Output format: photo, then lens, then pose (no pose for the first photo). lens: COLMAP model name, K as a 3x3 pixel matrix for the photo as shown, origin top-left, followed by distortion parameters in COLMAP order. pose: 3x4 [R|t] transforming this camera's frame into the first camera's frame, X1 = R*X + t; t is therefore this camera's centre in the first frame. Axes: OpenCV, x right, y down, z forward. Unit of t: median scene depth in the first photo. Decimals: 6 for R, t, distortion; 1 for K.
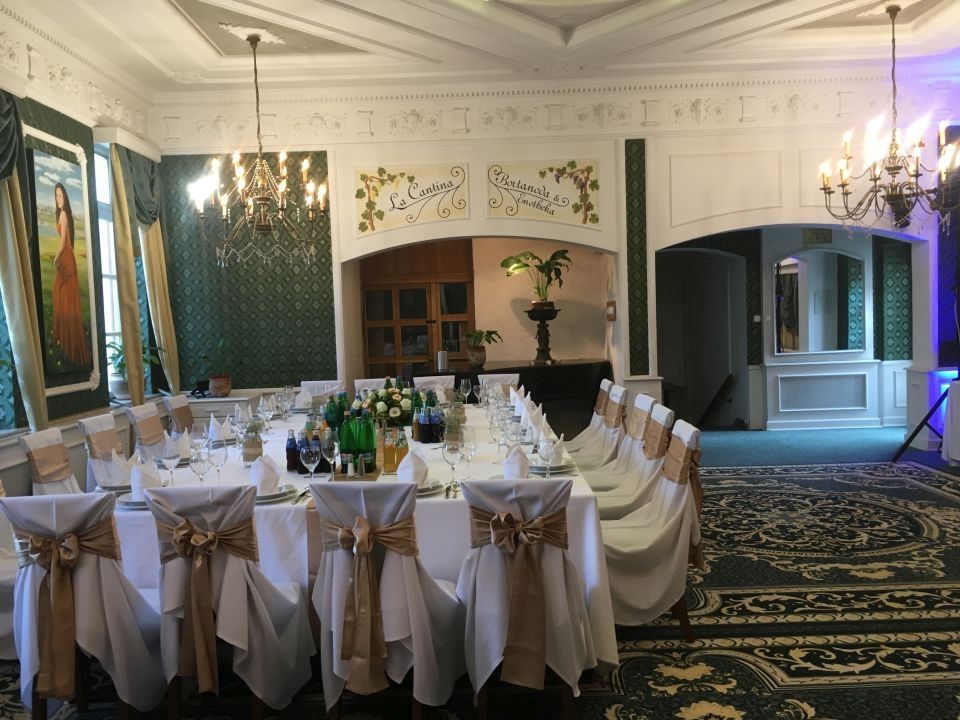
lens RADIAL K [[815.9, 0, 477.1], [0, 815.9, 360.1], [0, 0, 1]] dist [0.078837, -0.104255]
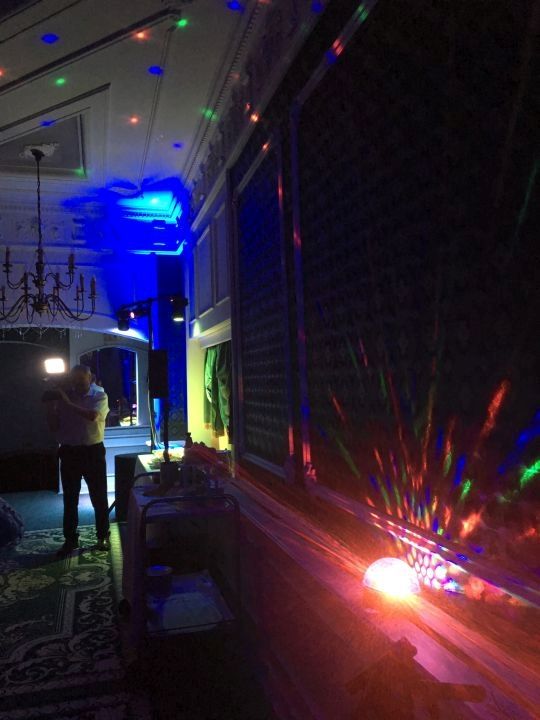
lens RADIAL K [[611.9, 0, 270.7], [0, 611.9, 360.2], [0, 0, 1]] dist [0.078837, -0.104255]
pose [[0.959808, 0.020235, 0.279928, 0.556962], [0.007820, 0.995082, -0.098745, -0.028818], [-0.280549, 0.096965, 0.954929, 0.069492]]
